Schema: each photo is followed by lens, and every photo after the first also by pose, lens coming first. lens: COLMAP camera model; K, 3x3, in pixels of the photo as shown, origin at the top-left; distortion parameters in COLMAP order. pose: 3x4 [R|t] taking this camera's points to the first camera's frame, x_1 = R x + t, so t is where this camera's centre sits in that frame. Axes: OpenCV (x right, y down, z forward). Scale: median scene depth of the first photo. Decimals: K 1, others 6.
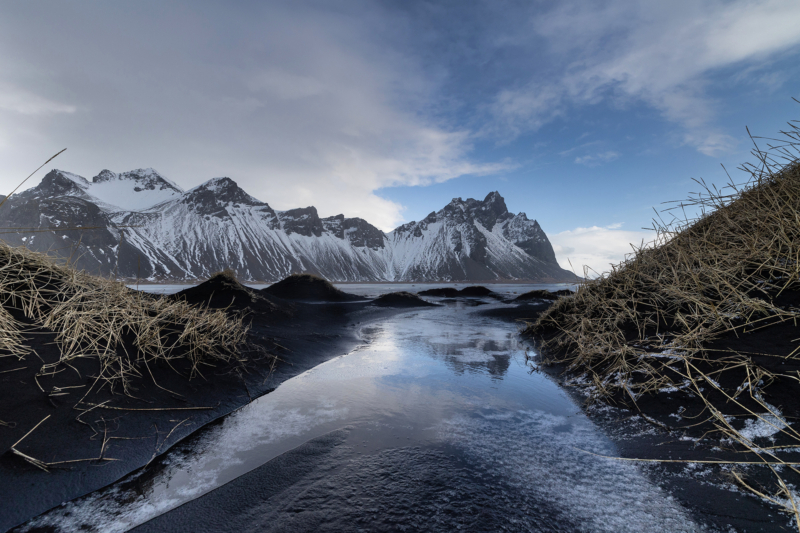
lens RADIAL K [[349.7, 0, 395.7], [0, 349.7, 265.2], [0, 0, 1]] dist [-0.000669, 0.000650]
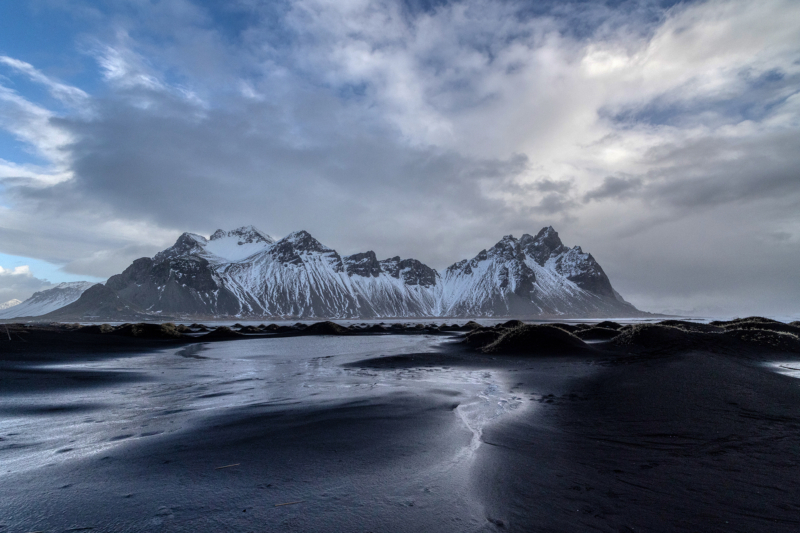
lens RADIAL K [[342.9, 0, 400.0], [0, 342.9, 266.5], [0, 0, 1]] dist [-0.000993, 0.000561]
pose [[0.975419, -0.035693, -0.217447, 0.097039], [0.014528, 0.995064, -0.098168, -0.005005], [0.219878, 0.092596, 0.971123, -0.071065]]
